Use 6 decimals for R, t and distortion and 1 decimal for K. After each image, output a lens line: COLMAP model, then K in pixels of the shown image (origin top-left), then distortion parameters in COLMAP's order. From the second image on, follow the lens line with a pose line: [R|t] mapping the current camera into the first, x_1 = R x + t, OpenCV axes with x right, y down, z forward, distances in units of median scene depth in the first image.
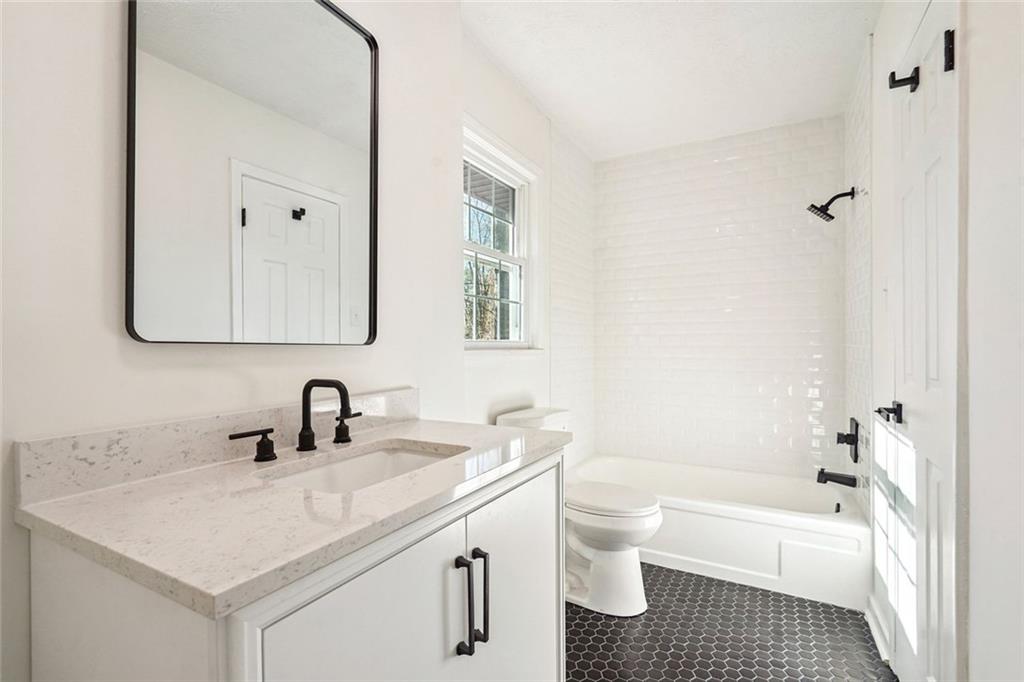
lens RADIAL K [[473.4, 0, 510.1], [0, 473.4, 344.8], [0, 0, 1]] dist [0.006349, 0.000908]
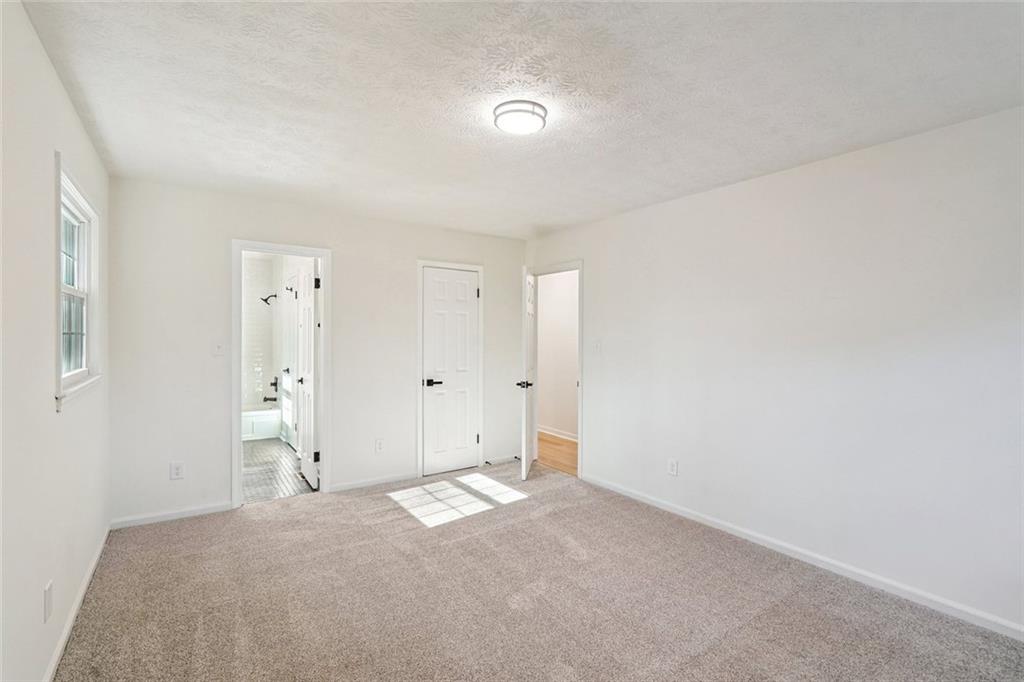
lens RADIAL K [[473.4, 0, 515.0], [0, 473.4, 331.8], [0, 0, 1]] dist [0.006349, 0.000908]
pose [[0.436399, -0.001594, 0.899752, -1.182062], [-0.007326, 0.999959, 0.005325, -0.136730], [-0.899723, -0.008915, 0.436370, -1.494044]]
